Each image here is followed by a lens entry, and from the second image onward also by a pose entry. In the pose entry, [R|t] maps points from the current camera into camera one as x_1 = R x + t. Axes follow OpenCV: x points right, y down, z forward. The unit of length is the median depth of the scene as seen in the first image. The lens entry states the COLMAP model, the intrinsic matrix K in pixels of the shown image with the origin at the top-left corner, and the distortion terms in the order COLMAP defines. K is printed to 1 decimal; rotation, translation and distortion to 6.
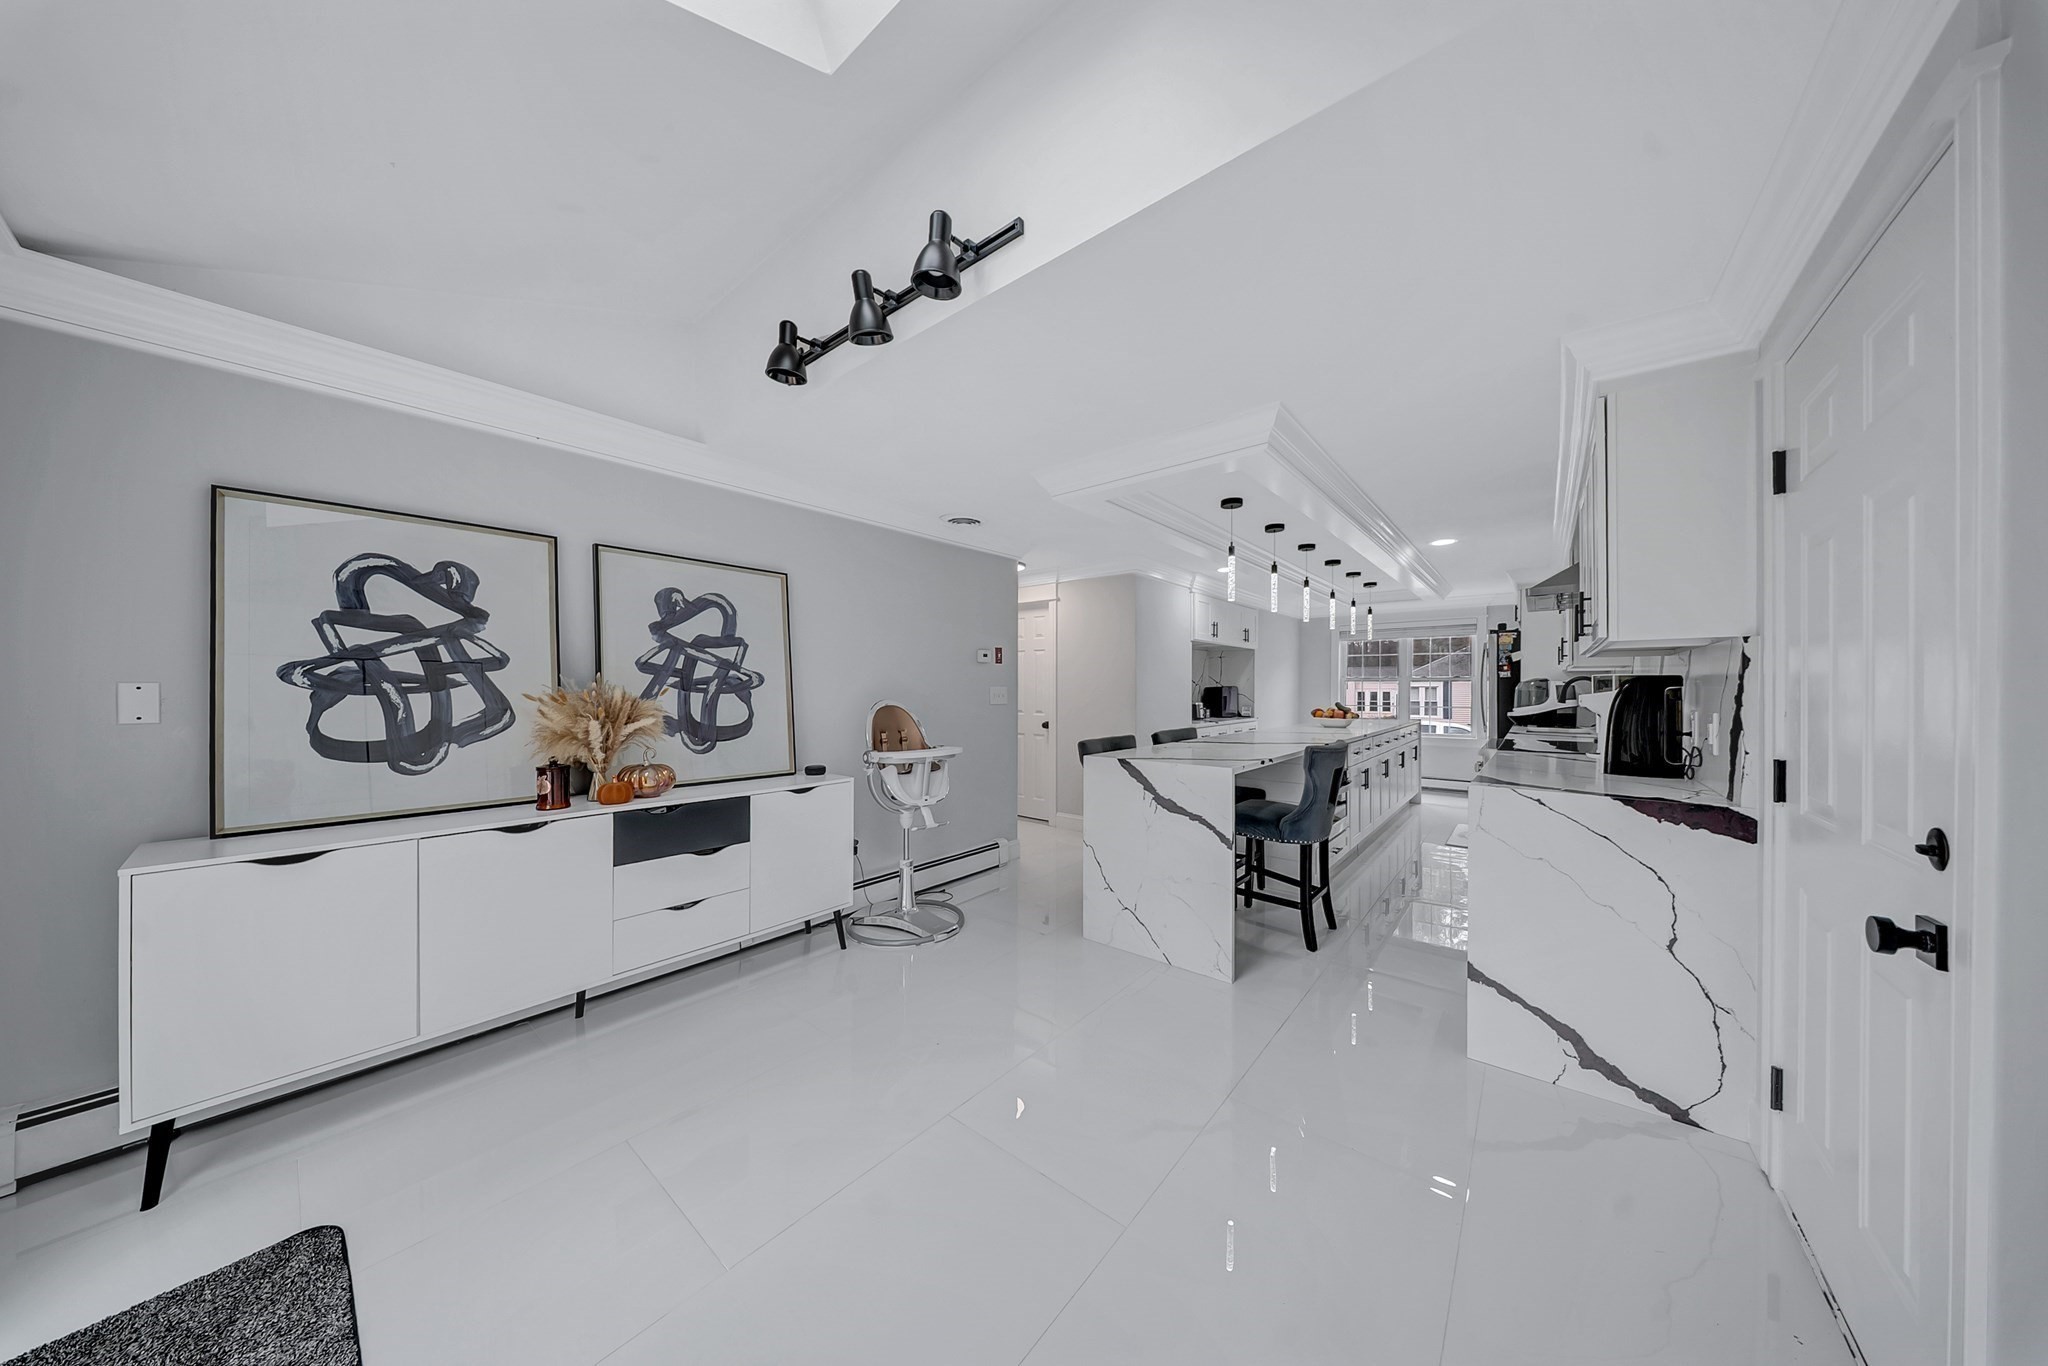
lens RADIAL K [[620.6, 0, 1029.7], [0, 620.6, 697.2], [0, 0, 1]] dist [0.001857, -0.000813]
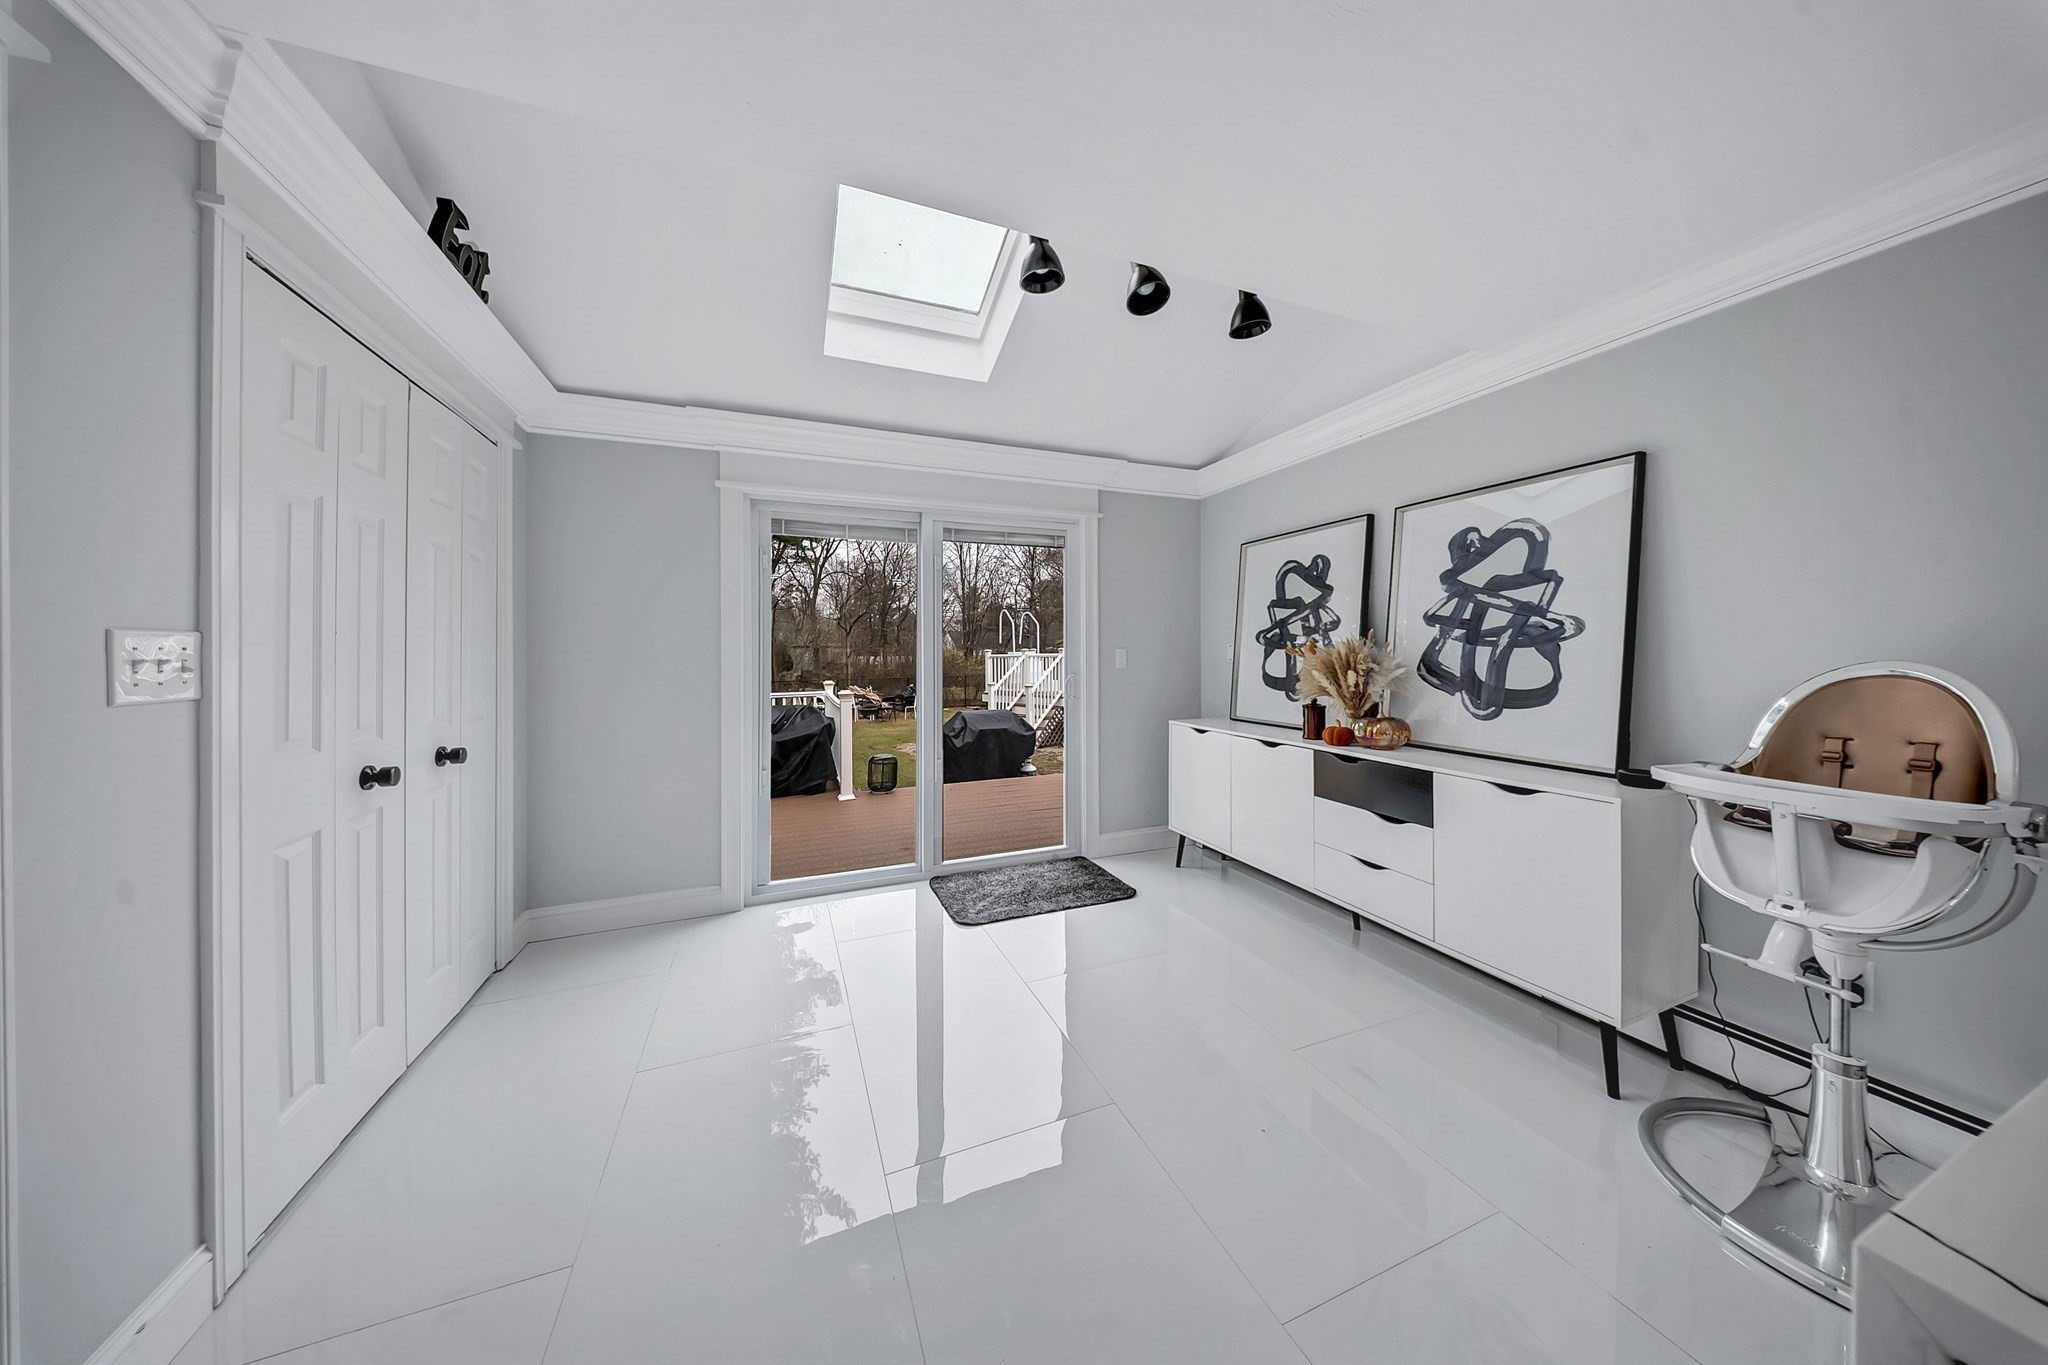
lens RADIAL K [[620.6, 0, 1036.7], [0, 620.6, 652.0], [0, 0, 1]] dist [0.001857, -0.000813]
pose [[-0.469736, 0.000755, -0.882807, 0.485916], [-0.008137, 0.999953, 0.005185, 0.000894], [0.882770, 0.009620, -0.469708, 0.865372]]
